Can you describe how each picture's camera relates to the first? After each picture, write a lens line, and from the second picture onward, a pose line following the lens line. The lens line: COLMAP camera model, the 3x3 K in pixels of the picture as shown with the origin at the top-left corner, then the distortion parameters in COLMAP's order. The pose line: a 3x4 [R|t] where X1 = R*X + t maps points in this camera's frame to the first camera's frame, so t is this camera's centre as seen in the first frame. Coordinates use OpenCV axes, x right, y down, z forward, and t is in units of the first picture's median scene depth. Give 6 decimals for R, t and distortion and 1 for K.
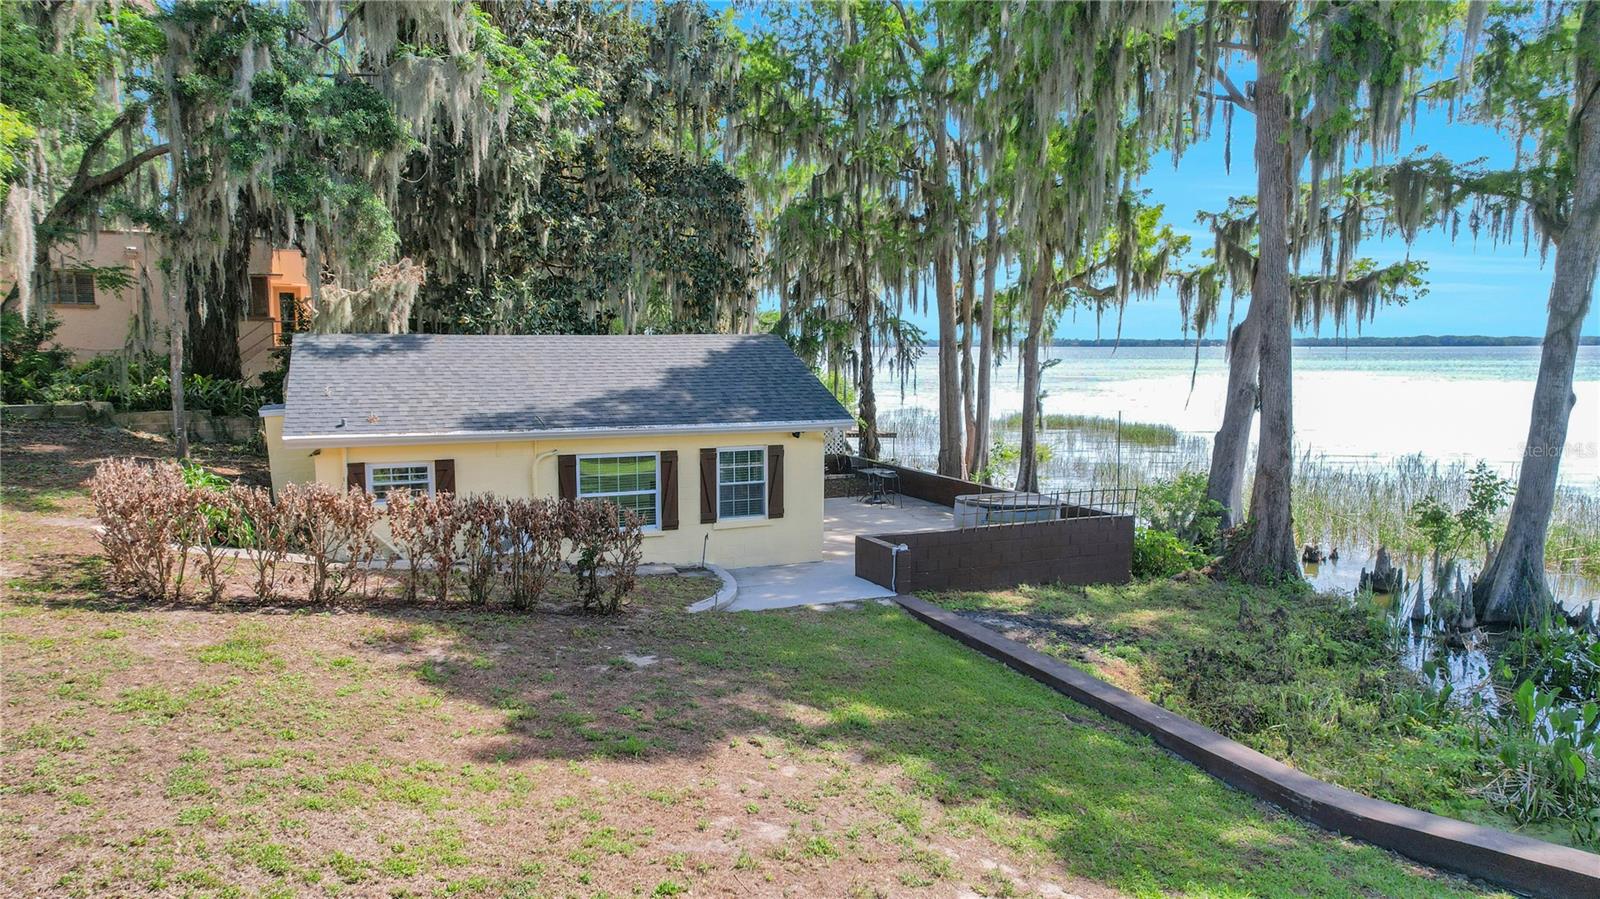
lens RADIAL K [[1036.7, 0, 785.6], [0, 1036.7, 450.3], [0, 0, 1]] dist [-0.009209, 0.045452]
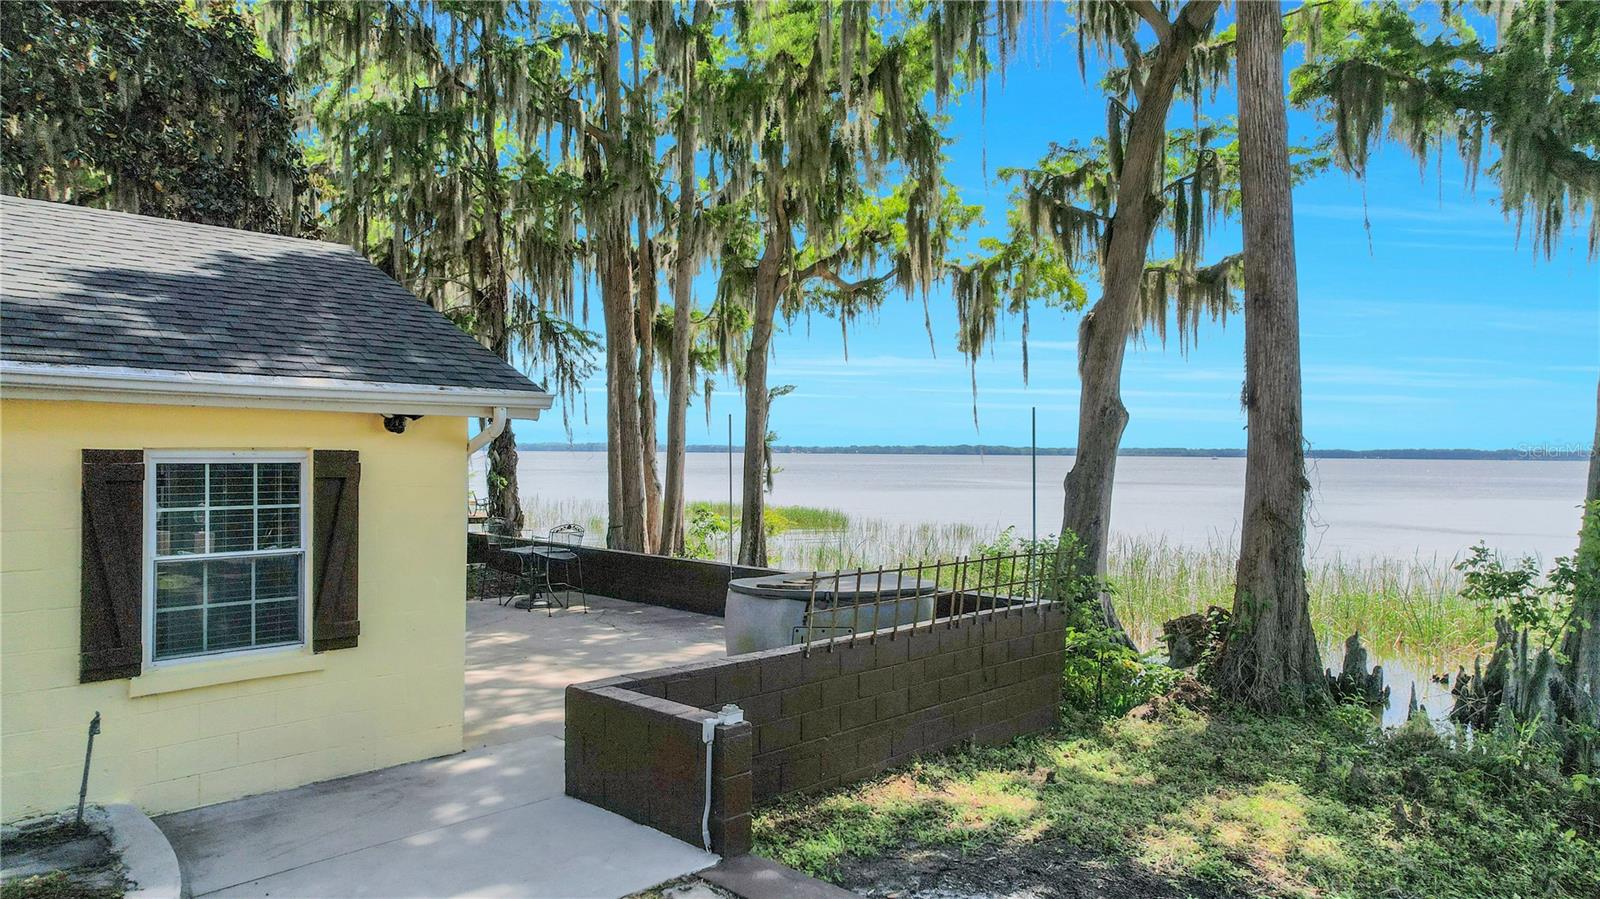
lens RADIAL K [[1036.7, 0, 785.6], [0, 1036.7, 450.3], [0, 0, 1]] dist [-0.009209, 0.045452]
pose [[0.924964, 0.010731, 0.379903, -0.001437], [0.028448, 0.994842, -0.097366, 0.023977], [-0.378988, 0.100868, 0.919888, 0.403579]]
